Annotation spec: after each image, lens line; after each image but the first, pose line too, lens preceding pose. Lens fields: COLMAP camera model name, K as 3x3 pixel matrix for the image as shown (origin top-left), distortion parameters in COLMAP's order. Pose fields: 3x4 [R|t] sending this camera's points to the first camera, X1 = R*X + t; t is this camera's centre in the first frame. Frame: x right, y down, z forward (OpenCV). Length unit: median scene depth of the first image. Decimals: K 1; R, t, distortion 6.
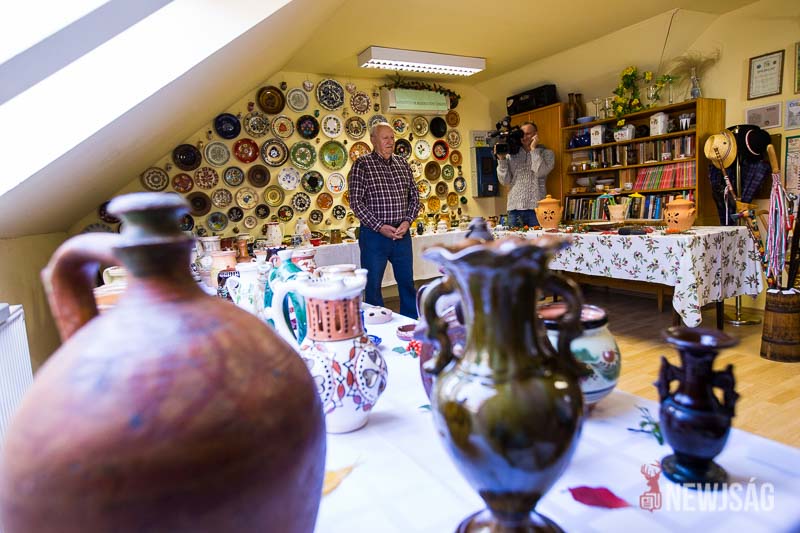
lens RADIAL K [[479.7, 0, 389.2], [0, 479.7, 266.7], [0, 0, 1]] dist [-0.027841, 0.028986]
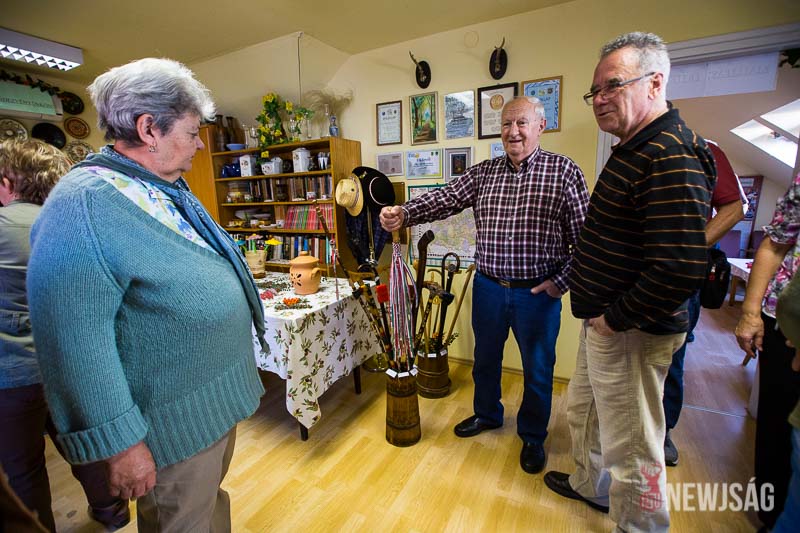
lens RADIAL K [[362.3, 0, 401.3], [0, 362.3, 262.0], [0, 0, 1]] dist [-0.035574, 0.009206]
pose [[0.833838, -0.064005, 0.548286, 0.286975], [0.046467, 0.997868, 0.045820, -0.108567], [-0.550050, -0.012729, 0.835035, 0.265715]]
